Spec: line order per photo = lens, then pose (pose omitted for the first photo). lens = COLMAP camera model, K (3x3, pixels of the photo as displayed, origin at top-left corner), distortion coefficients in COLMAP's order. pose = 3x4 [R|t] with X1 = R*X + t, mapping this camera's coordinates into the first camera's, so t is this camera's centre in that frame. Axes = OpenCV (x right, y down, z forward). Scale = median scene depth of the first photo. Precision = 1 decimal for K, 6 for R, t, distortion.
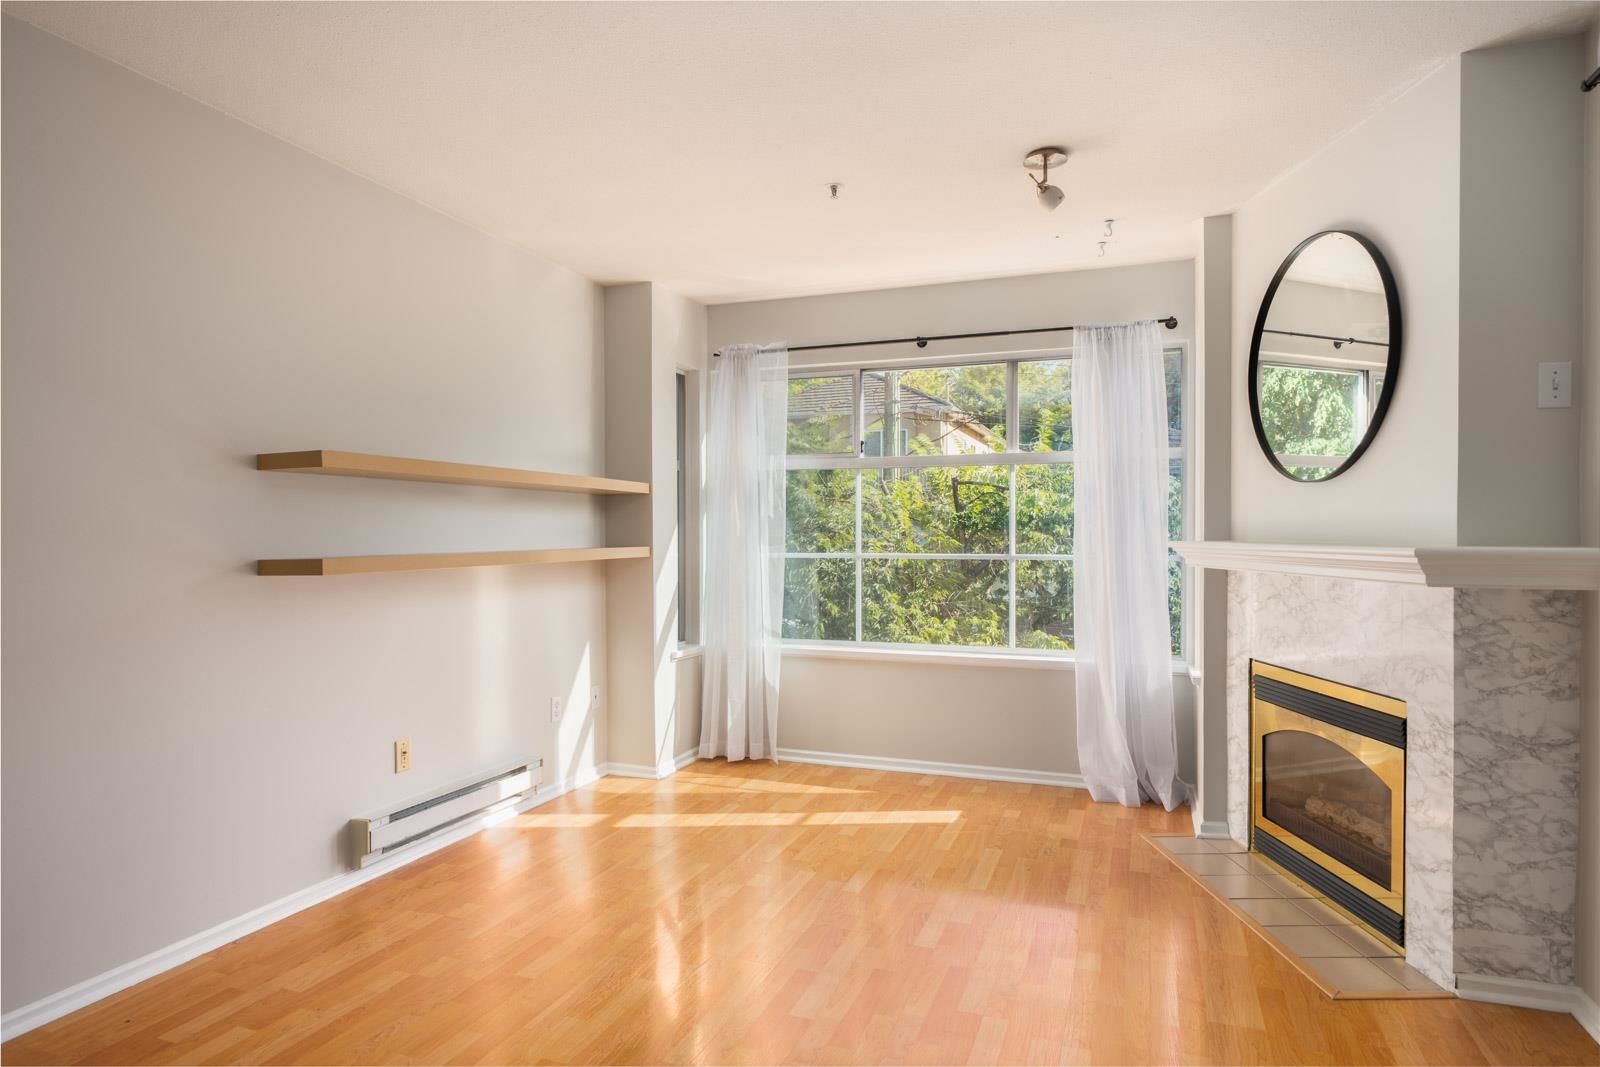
lens RADIAL K [[901.8, 0, 737.6], [0, 901.8, 533.5], [0, 0, 1]] dist [-0.000103, -0.001471]
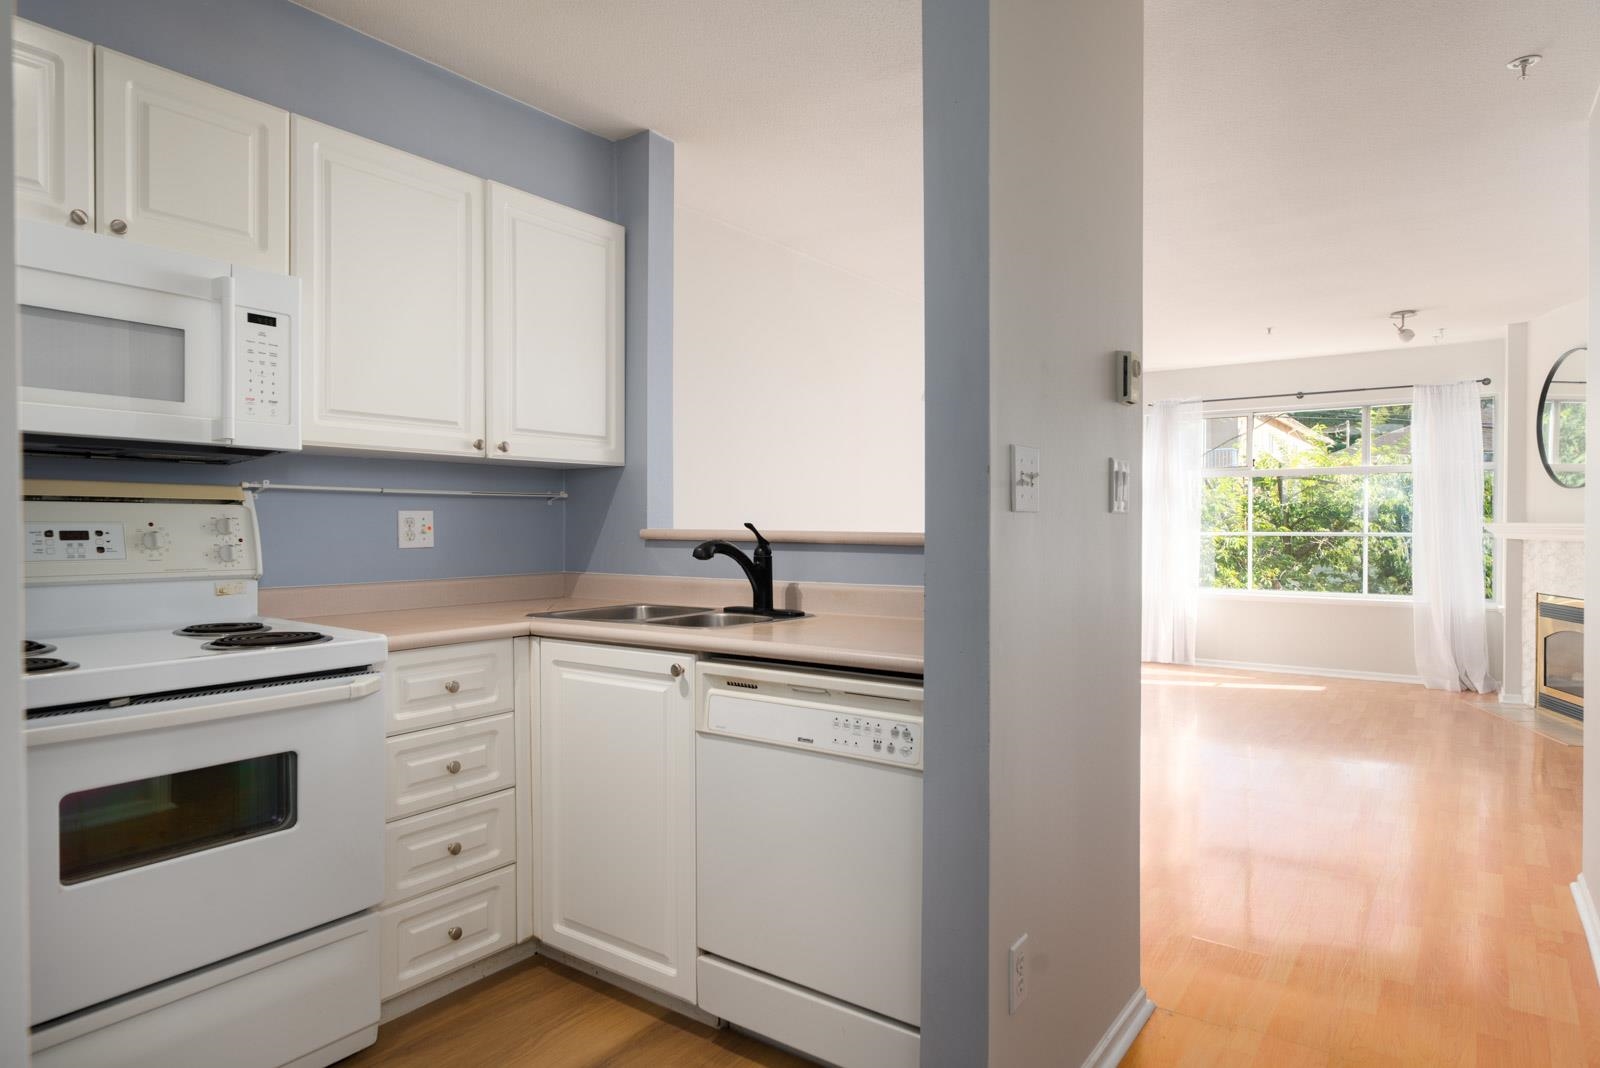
lens RADIAL K [[901.8, 0, 767.8], [0, 901.8, 533.0], [0, 0, 1]] dist [-0.000103, -0.001471]
pose [[0.971068, 0.002112, -0.238793, -0.350046], [-0.000007, 0.999961, 0.008816, 0.011518], [0.238802, -0.008559, 0.971030, -0.807217]]
